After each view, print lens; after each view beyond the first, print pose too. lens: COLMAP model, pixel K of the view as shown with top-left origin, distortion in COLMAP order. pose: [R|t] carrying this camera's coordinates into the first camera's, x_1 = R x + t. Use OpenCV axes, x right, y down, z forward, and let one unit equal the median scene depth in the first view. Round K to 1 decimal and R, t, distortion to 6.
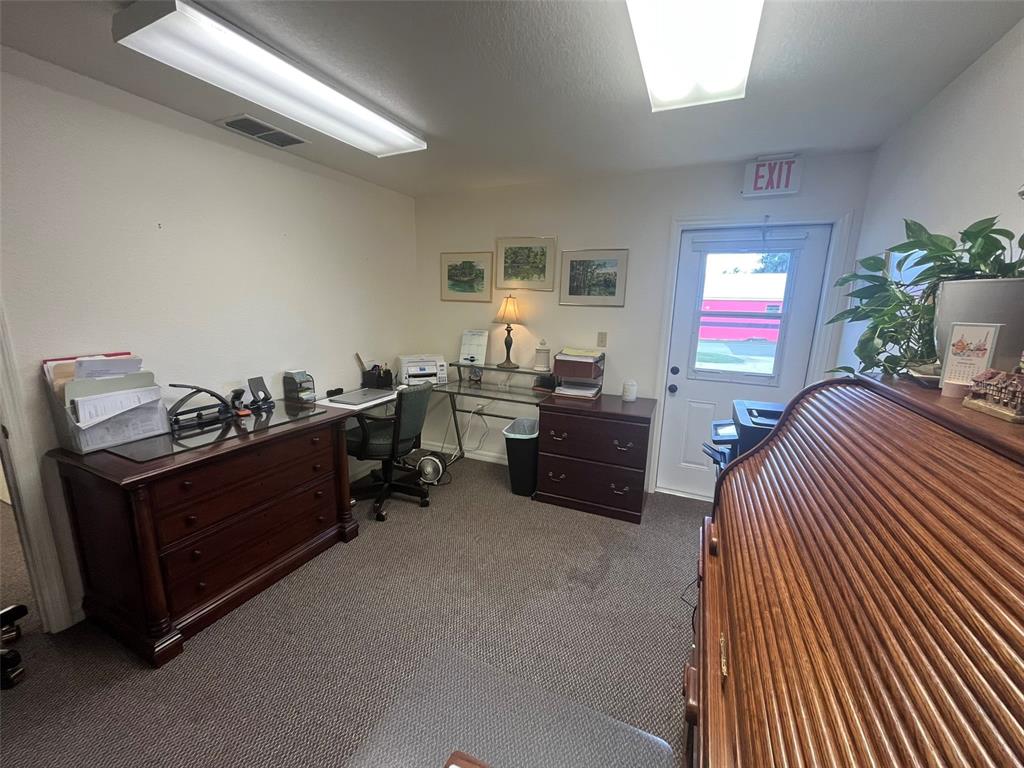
lens RADIAL K [[411.0, 0, 512.0], [0, 411.0, 384.0], [0, 0, 1]] dist [-0.002242, -0.000105]
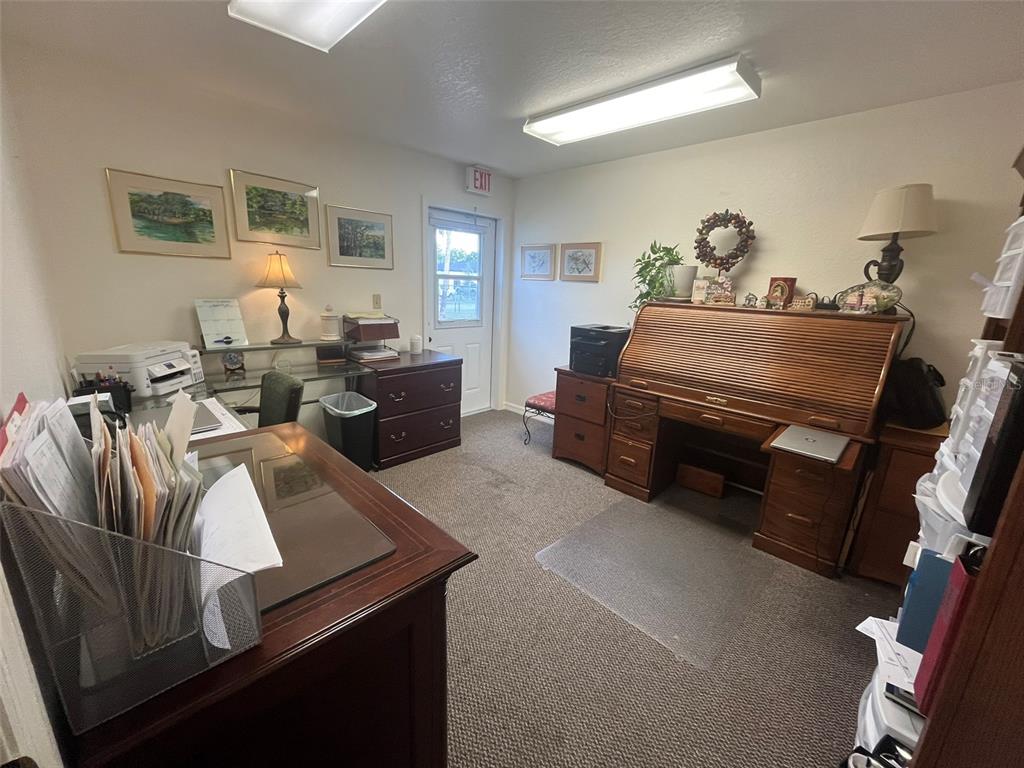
lens RADIAL K [[411.0, 0, 512.0], [0, 411.0, 384.0], [0, 0, 1]] dist [-0.002242, -0.000105]
pose [[0.351433, -0.234301, 0.906420, -0.628459], [0.151726, 0.969632, 0.191814, -0.052530], [-0.923837, 0.070117, 0.376310, 0.304778]]
